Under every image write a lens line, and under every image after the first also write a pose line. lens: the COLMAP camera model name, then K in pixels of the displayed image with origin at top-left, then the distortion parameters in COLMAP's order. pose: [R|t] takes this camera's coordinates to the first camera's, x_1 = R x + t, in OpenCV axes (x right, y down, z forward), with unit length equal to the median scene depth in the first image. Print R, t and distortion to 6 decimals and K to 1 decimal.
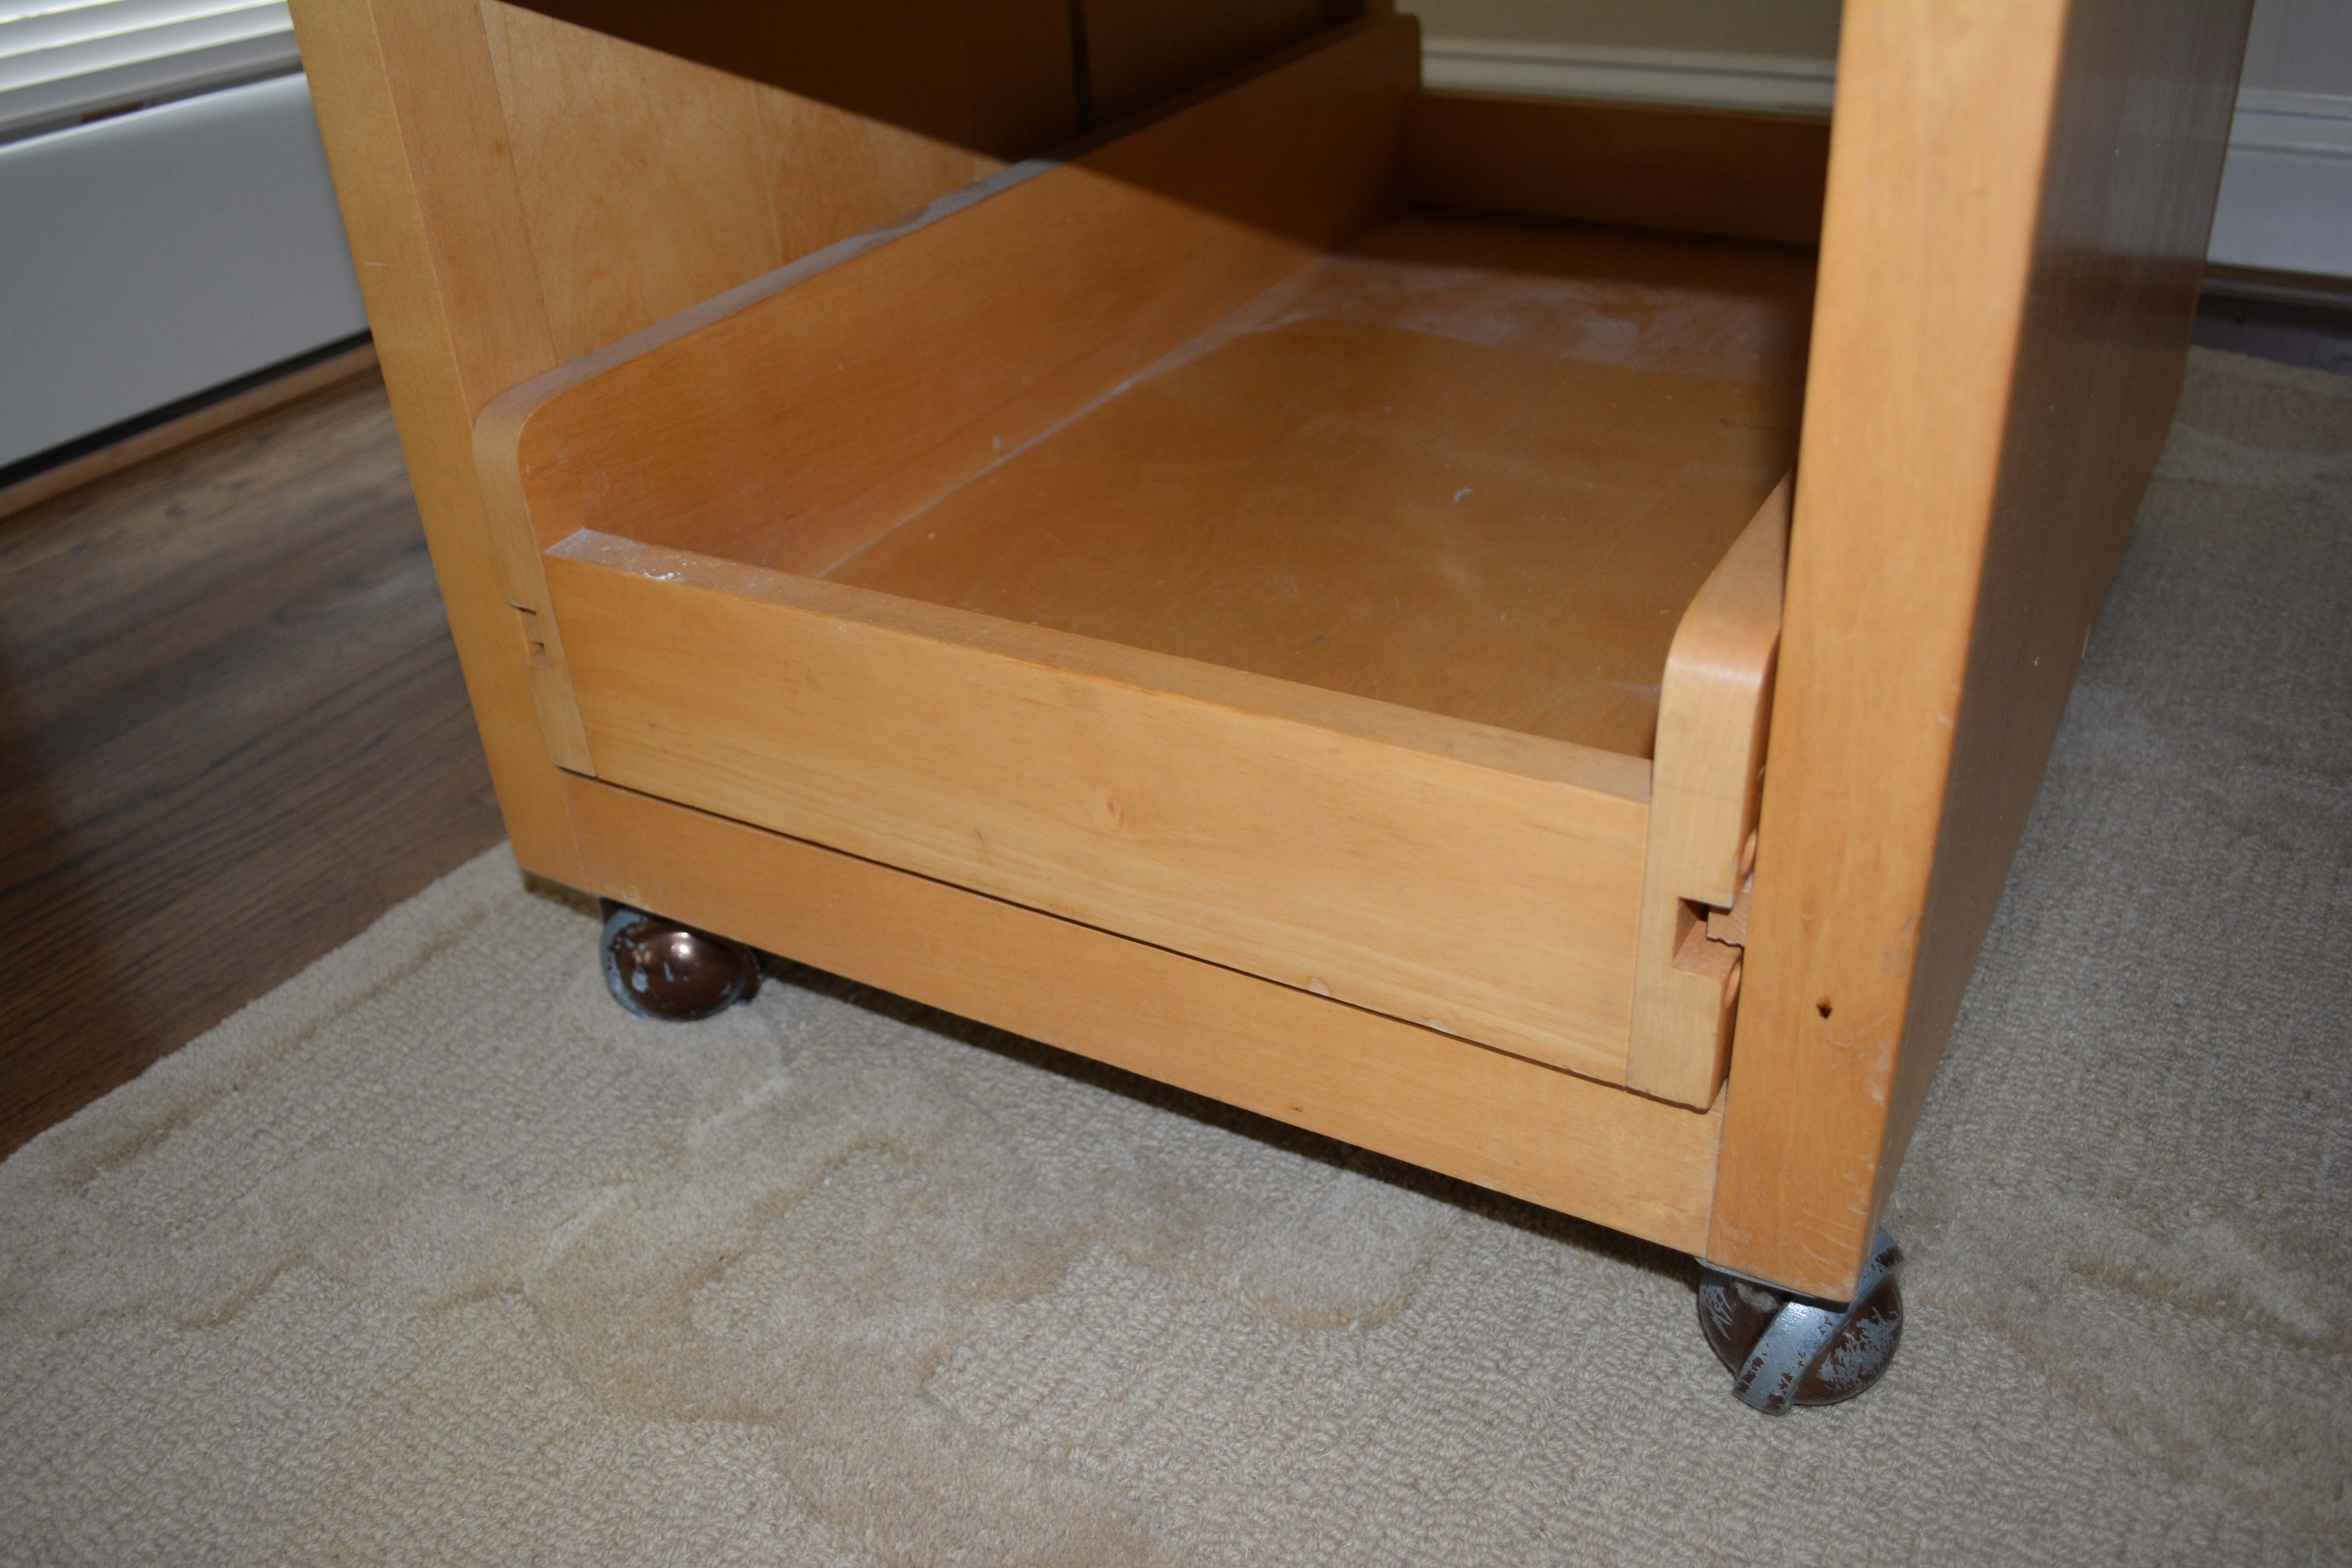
lens RADIAL K [[1959.2, 0, 1176.2], [0, 1959.2, 780.5], [0, 0, 1]] dist [-0.076684, 0.008403]
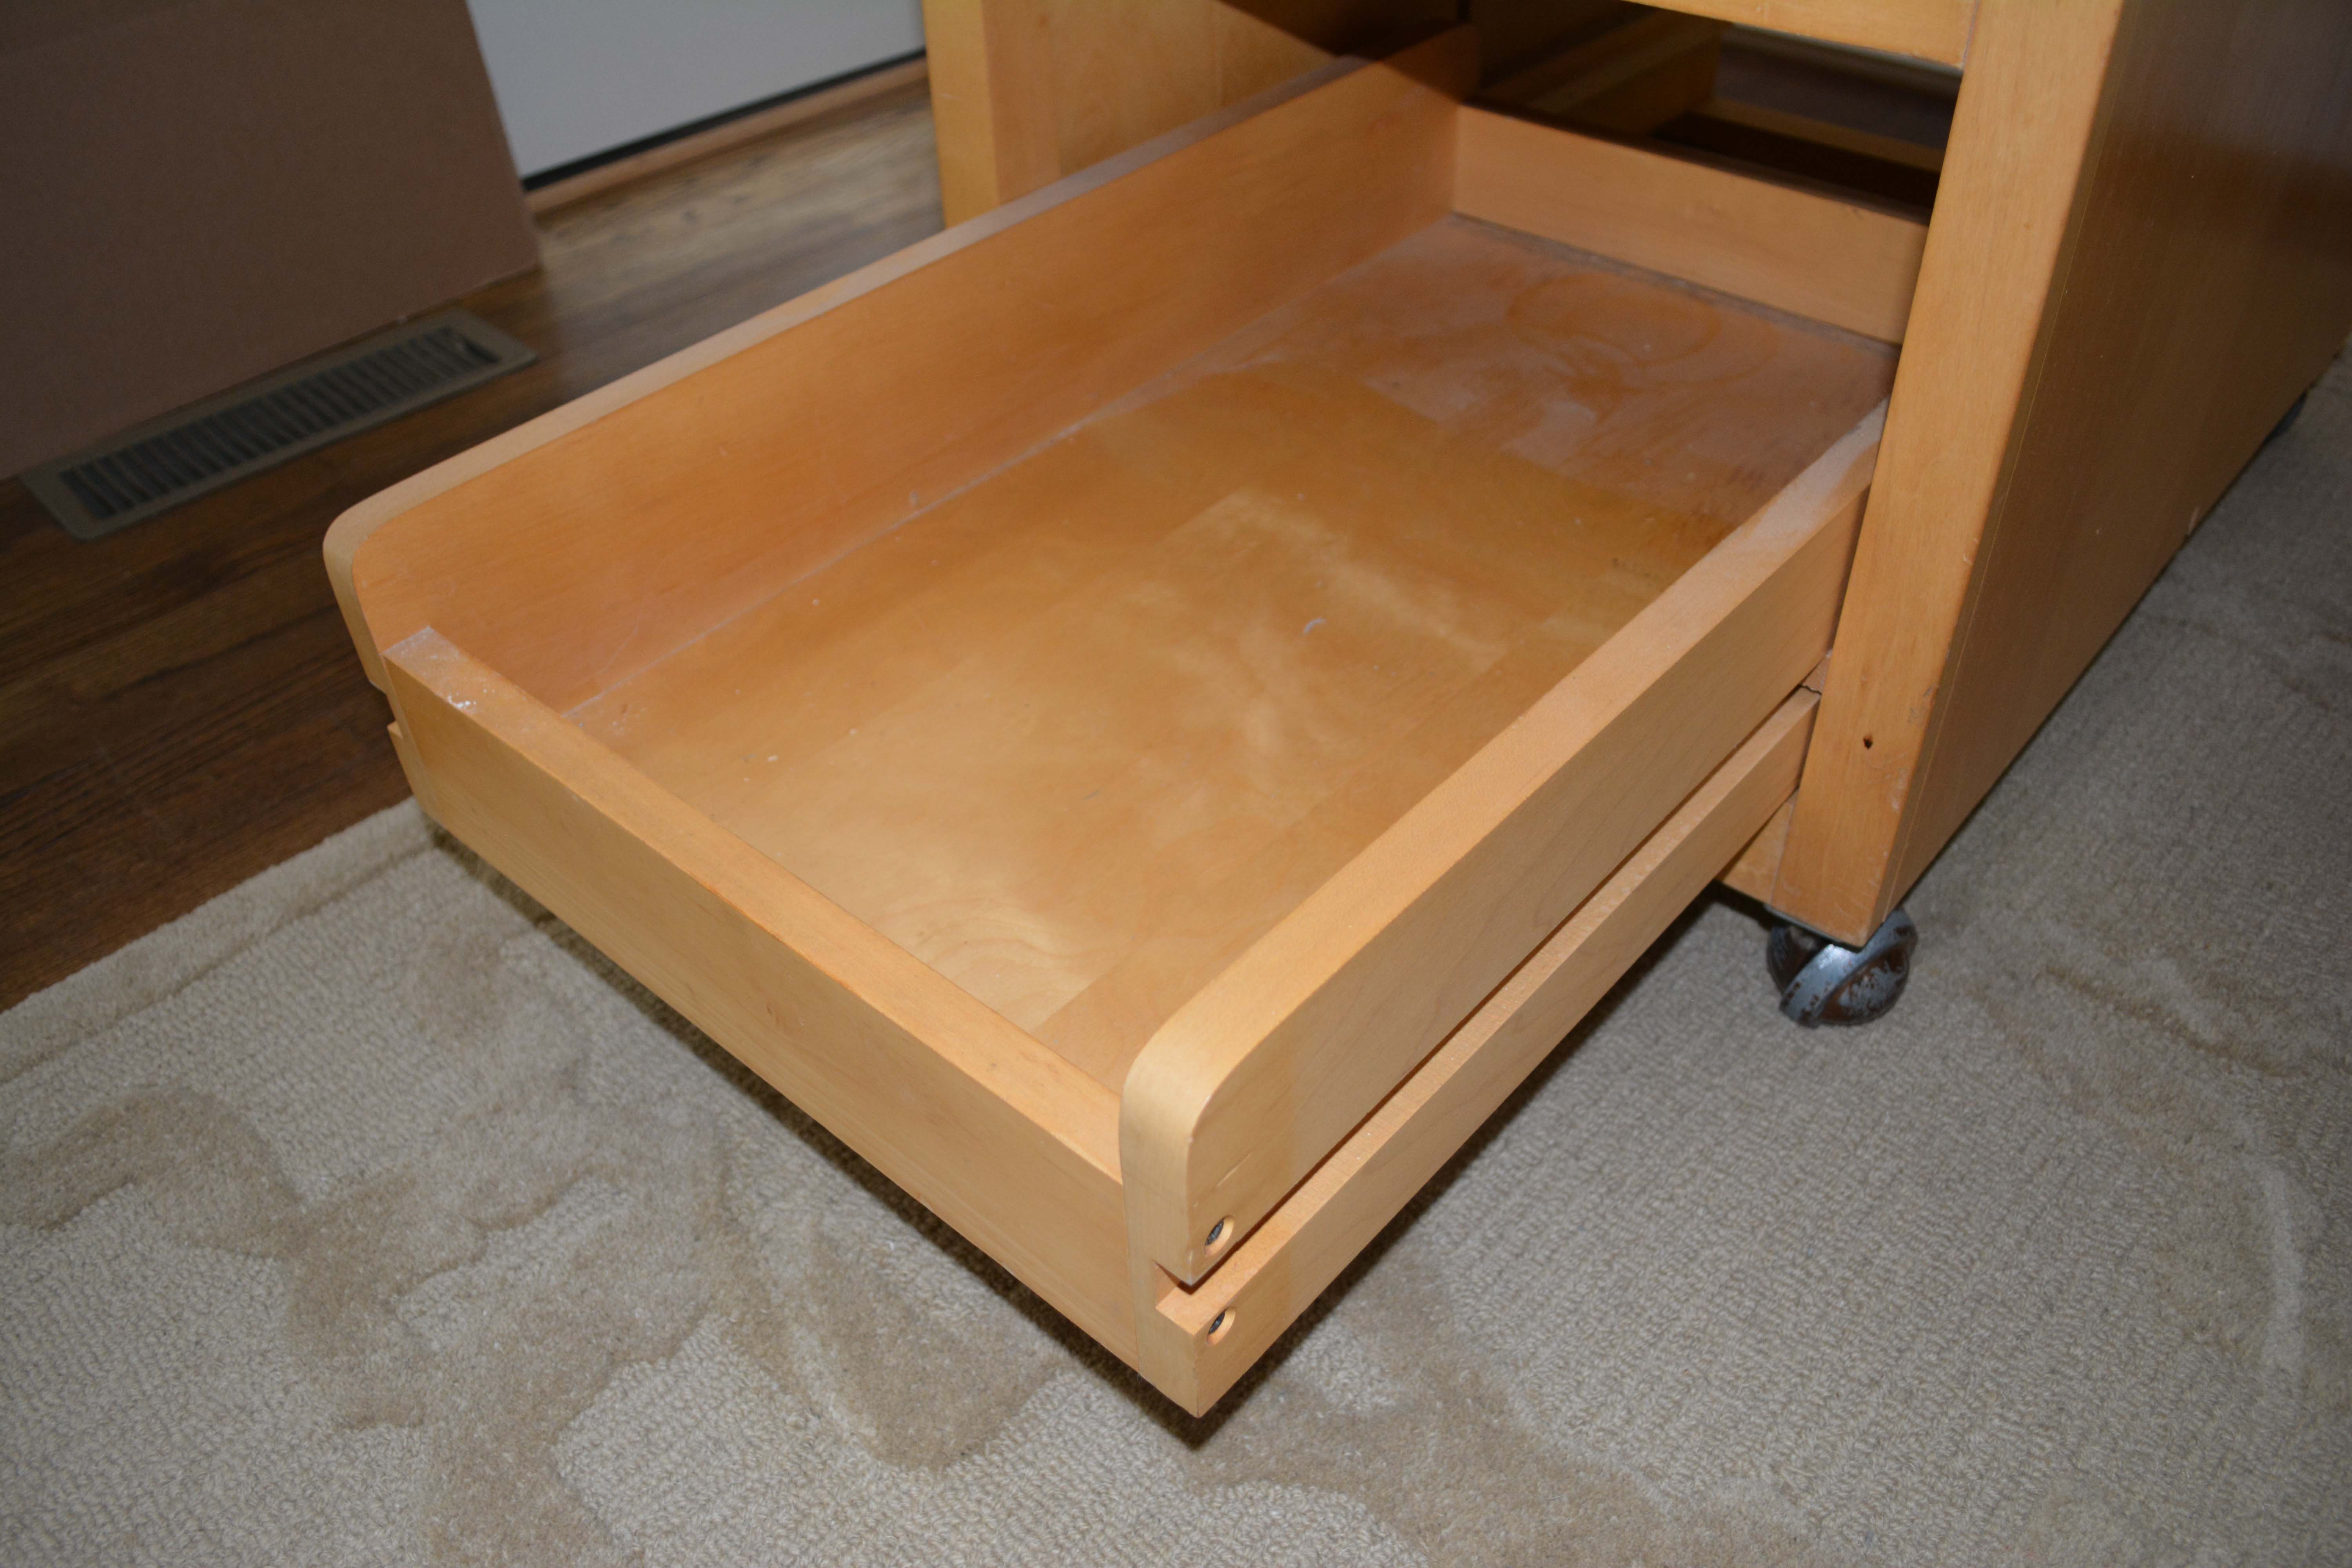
lens RADIAL K [[1787.2, 0, 1172.5], [0, 1787.2, 786.0], [0, 0, 1]] dist [-0.075865, 0.000578]
pose [[0.979179, 0.149071, -0.137792, 0.000870], [-0.126626, 0.979063, 0.159378, 0.001247], [0.158665, -0.138611, 0.977554, -0.327393]]
